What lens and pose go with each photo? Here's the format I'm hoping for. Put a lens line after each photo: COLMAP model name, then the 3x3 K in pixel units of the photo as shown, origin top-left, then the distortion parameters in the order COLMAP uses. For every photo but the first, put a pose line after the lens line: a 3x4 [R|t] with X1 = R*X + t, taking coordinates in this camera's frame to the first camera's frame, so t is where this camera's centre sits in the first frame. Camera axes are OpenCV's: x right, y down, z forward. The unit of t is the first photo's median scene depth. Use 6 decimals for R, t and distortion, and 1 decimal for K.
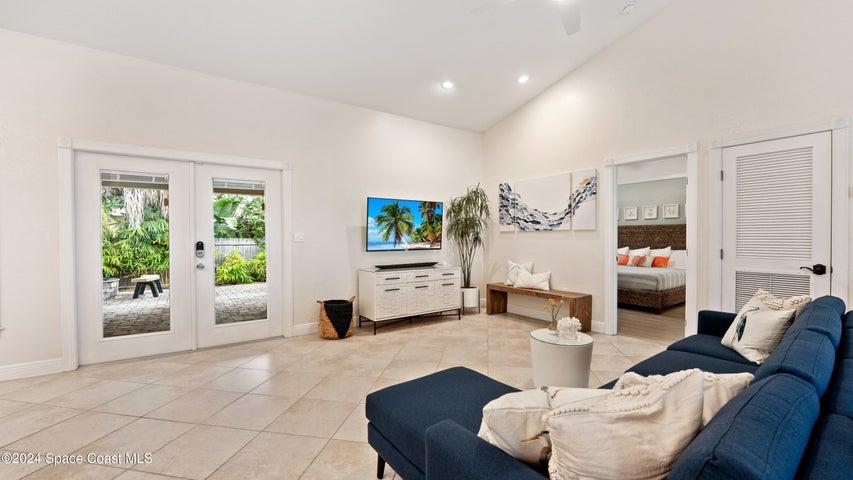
lens RADIAL K [[353.3, 0, 434.1], [0, 353.3, 241.0], [0, 0, 1]] dist [-0.008026, 0.001175]
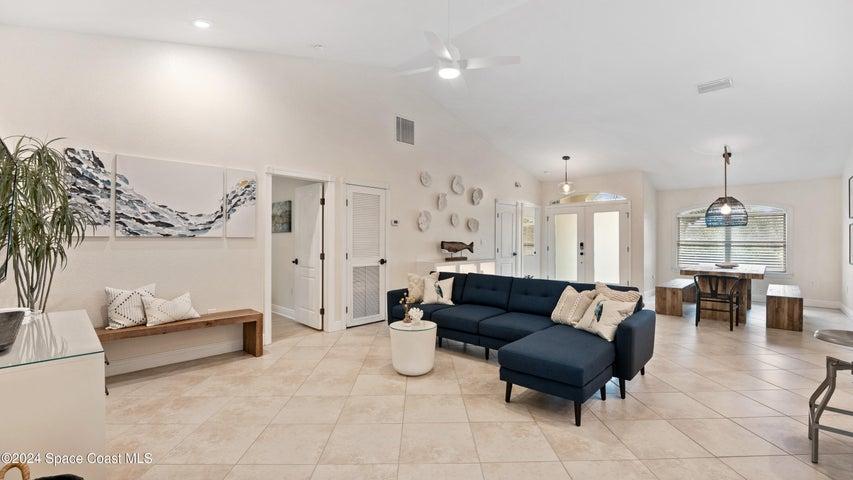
lens RADIAL K [[368.2, 0, 428.3], [0, 368.2, 238.5], [0, 0, 1]] dist [-0.017097, 0.000488]
pose [[-0.187514, 0.008243, 0.982227, -0.476719], [0.011537, 0.999914, -0.006189, -0.015123], [-0.982194, 0.010172, -0.187593, 0.599314]]
